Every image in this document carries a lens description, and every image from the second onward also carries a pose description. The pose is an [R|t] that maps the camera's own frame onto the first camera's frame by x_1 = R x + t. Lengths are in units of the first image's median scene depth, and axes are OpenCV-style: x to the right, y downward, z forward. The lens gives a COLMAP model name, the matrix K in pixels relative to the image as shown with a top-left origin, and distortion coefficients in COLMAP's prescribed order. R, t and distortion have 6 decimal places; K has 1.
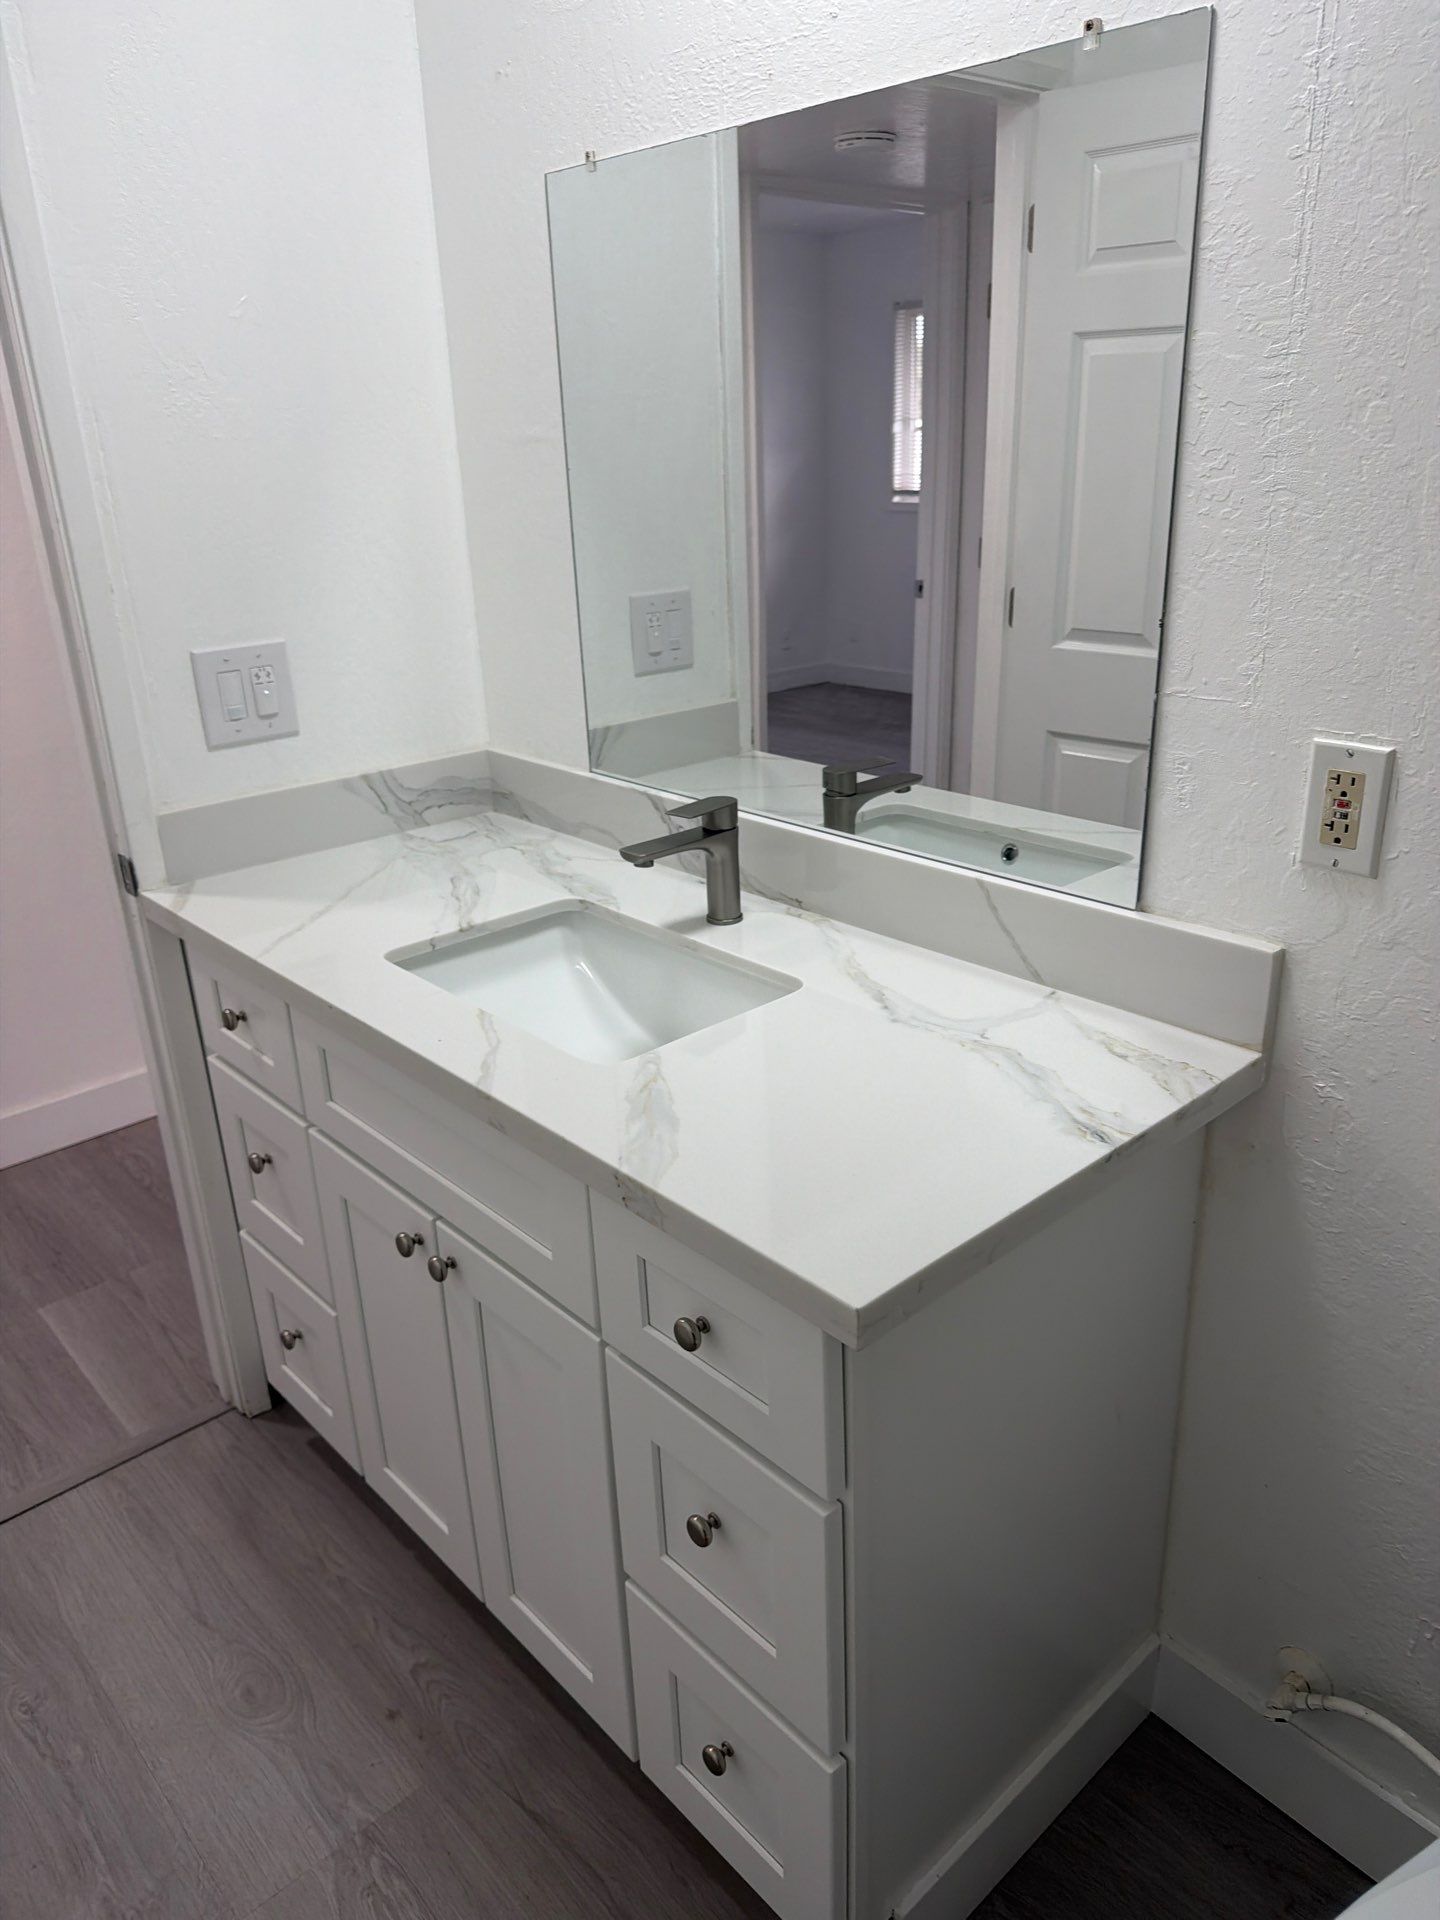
lens RADIAL K [[1359.1, 0, 724.5], [0, 1359.1, 958.5], [0, 0, 1]] dist [0.040497, -0.058575]
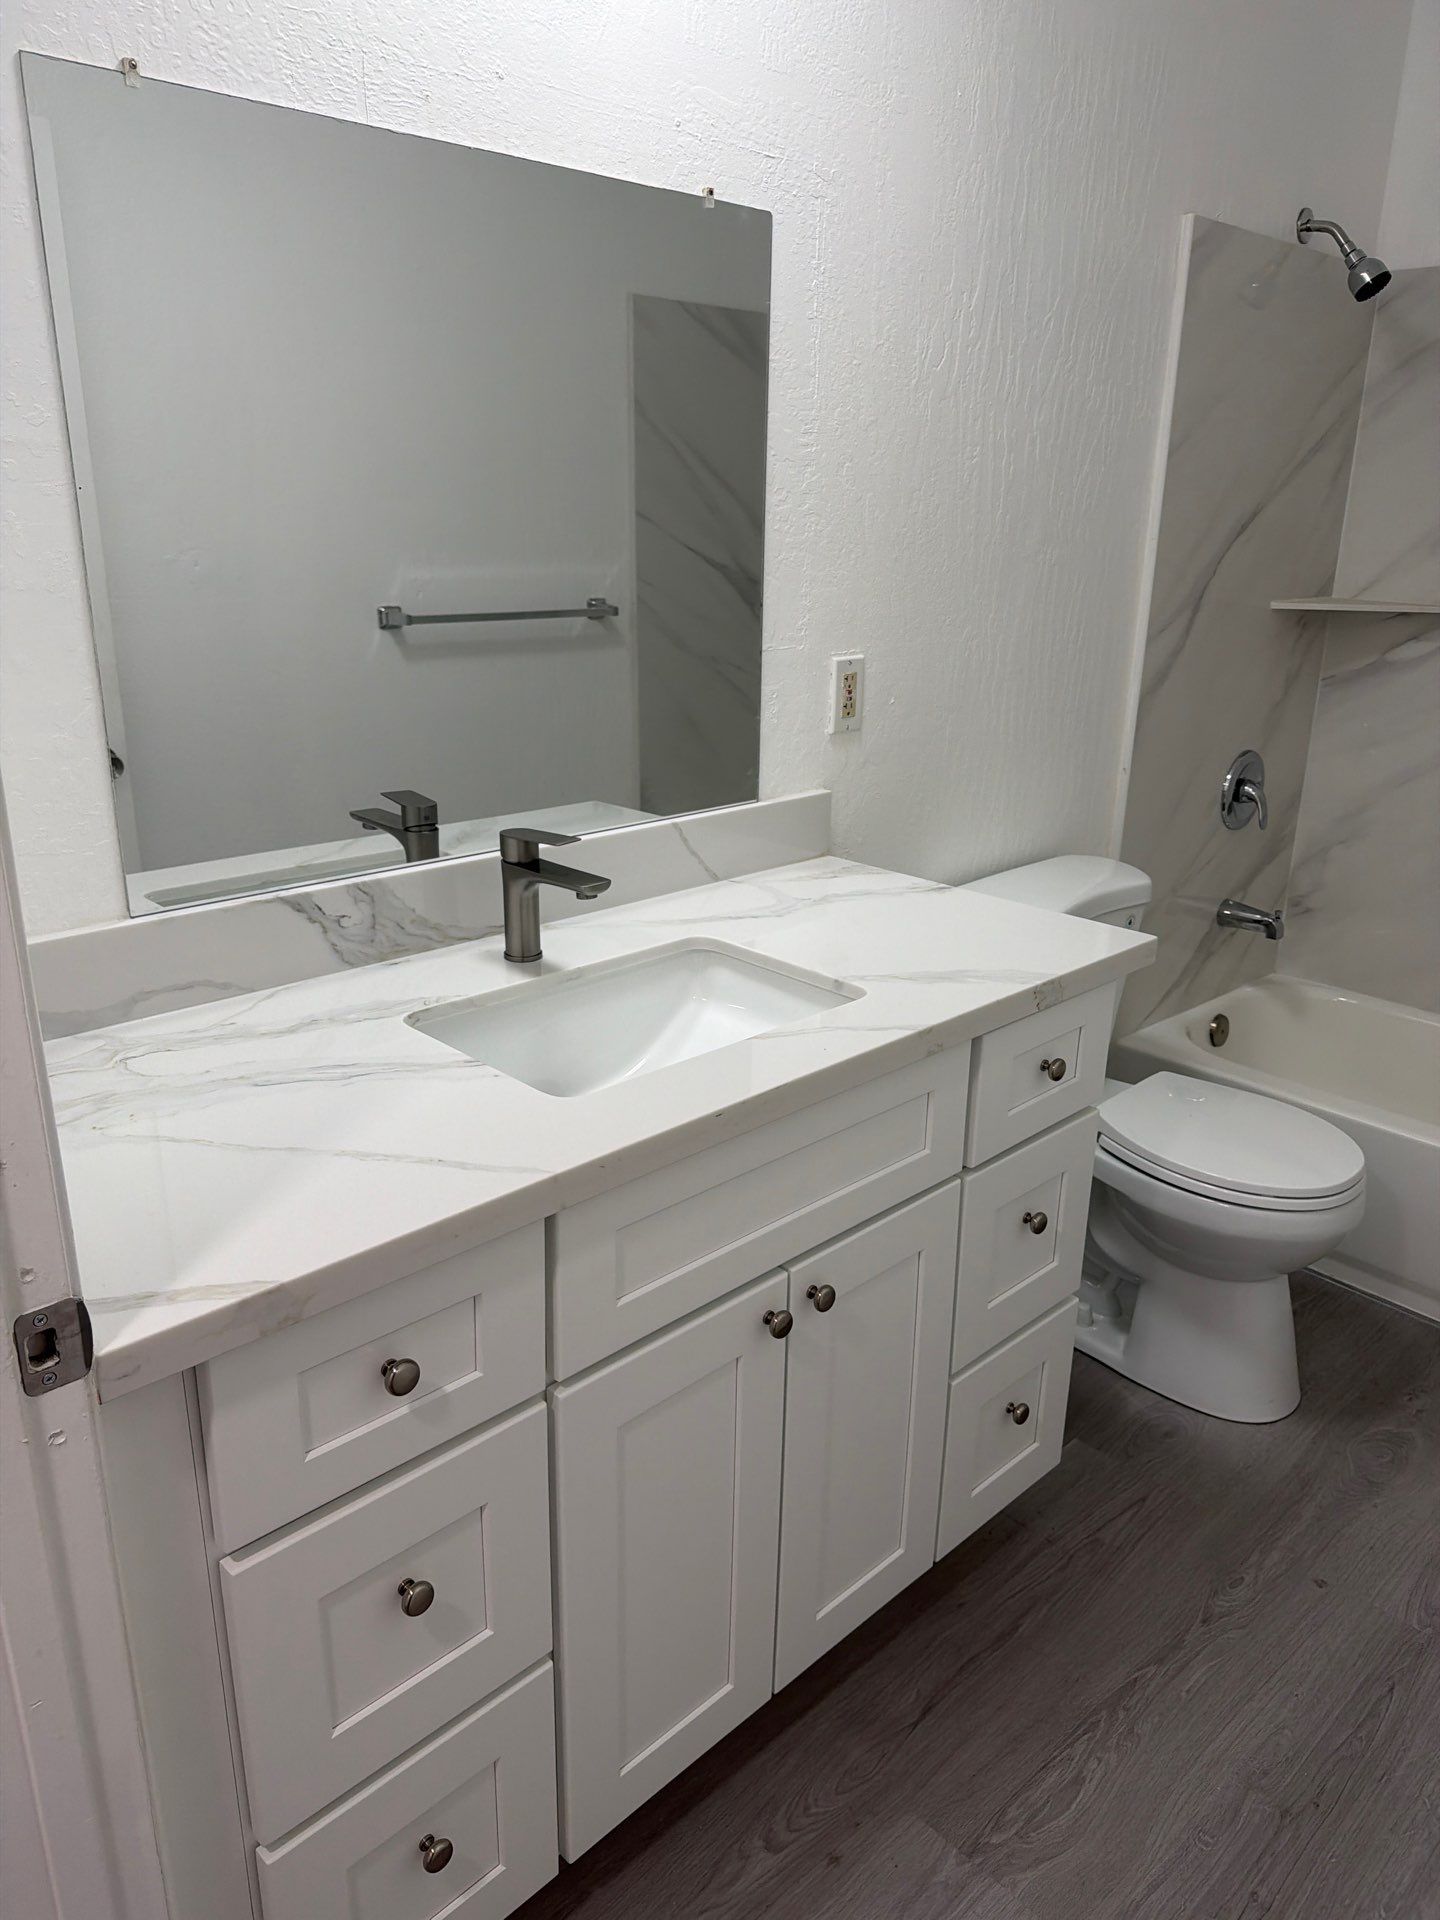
lens RADIAL K [[1359.1, 0, 724.2], [0, 1359.1, 964.7], [0, 0, 1]] dist [0.040497, -0.058575]
pose [[-0.038669, -0.284865, 0.957787, -1.026826], [0.353157, 0.892751, 0.279780, -0.268407], [-0.934765, 0.349068, 0.066080, 0.890788]]
